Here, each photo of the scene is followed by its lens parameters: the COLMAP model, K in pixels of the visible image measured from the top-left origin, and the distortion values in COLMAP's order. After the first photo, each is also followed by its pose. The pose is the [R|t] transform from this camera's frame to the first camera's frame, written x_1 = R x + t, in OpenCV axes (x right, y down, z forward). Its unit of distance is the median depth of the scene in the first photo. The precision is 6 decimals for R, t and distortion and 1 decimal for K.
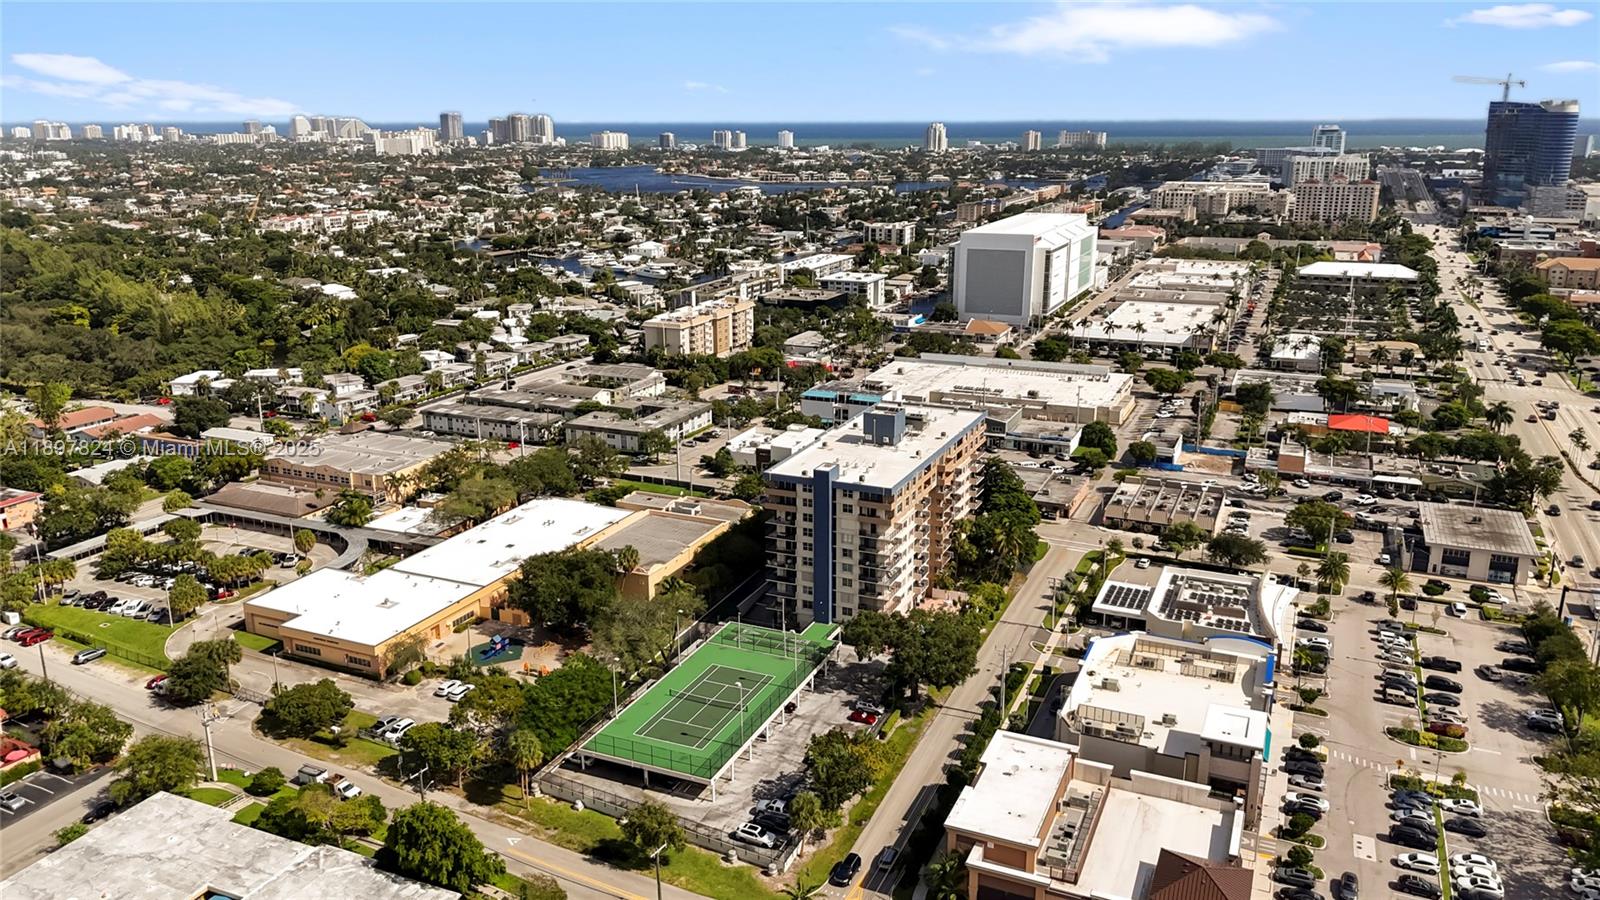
lens RADIAL K [[1179.7, 0, 795.9], [0, 1179.7, 454.0], [0, 0, 1]] dist [0.094897, -0.109407]
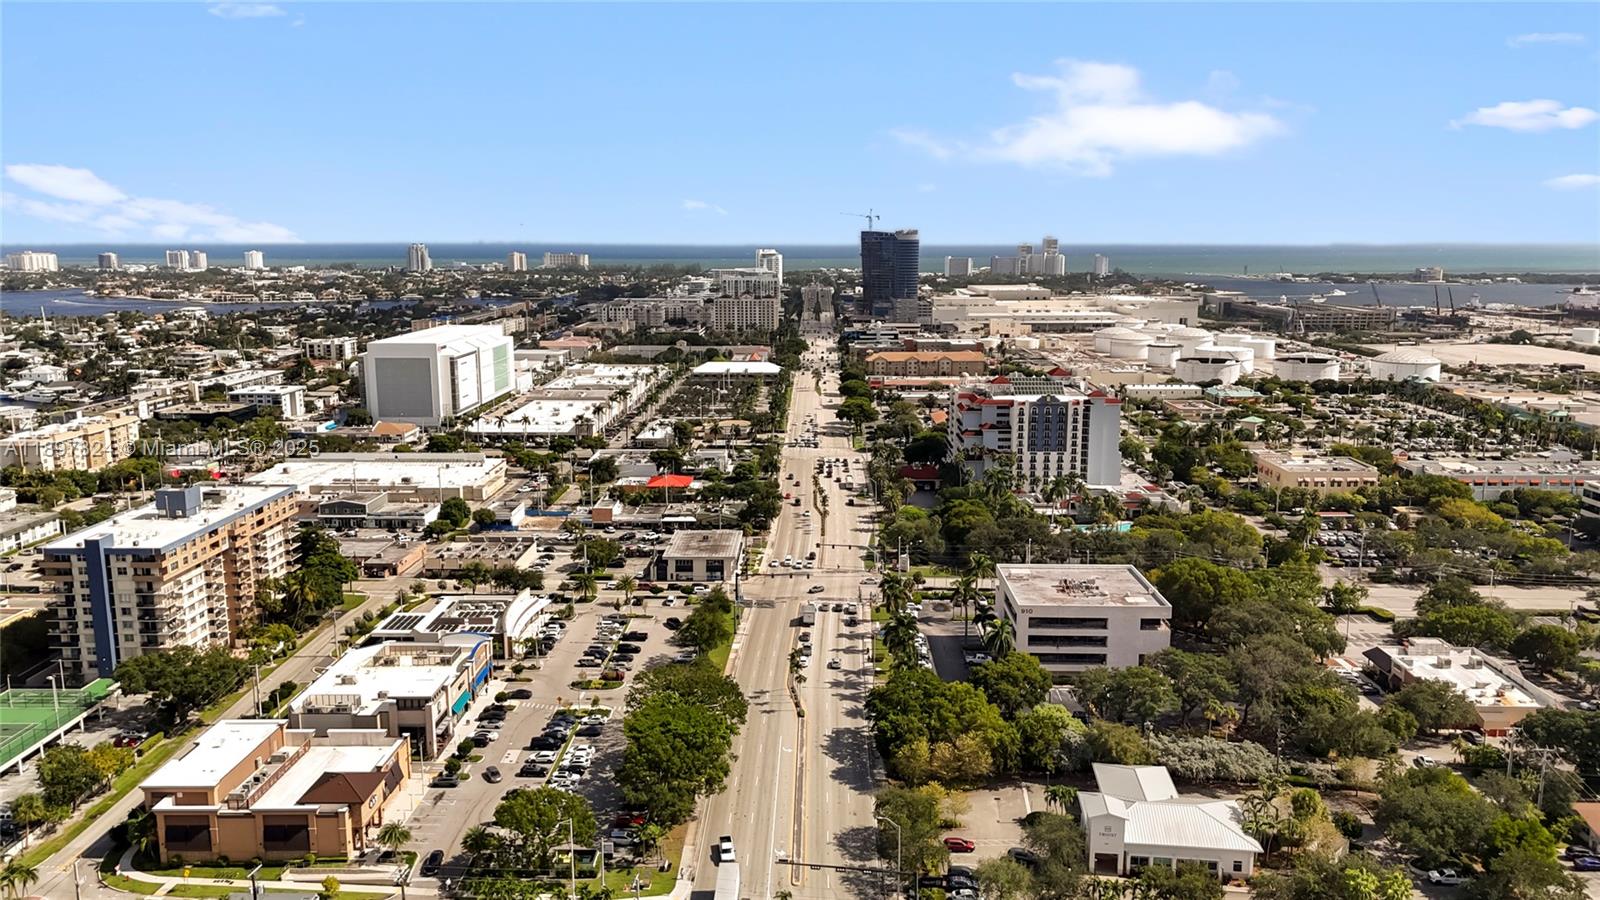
lens RADIAL K [[1179.7, 0, 795.9], [0, 1179.7, 454.0], [0, 0, 1]] dist [0.094897, -0.109407]
pose [[0.920608, -0.068277, 0.384473, 0.101773], [0.105310, 0.991525, -0.076081, 0.045488], [-0.376020, 0.110530, 0.919996, -0.157847]]
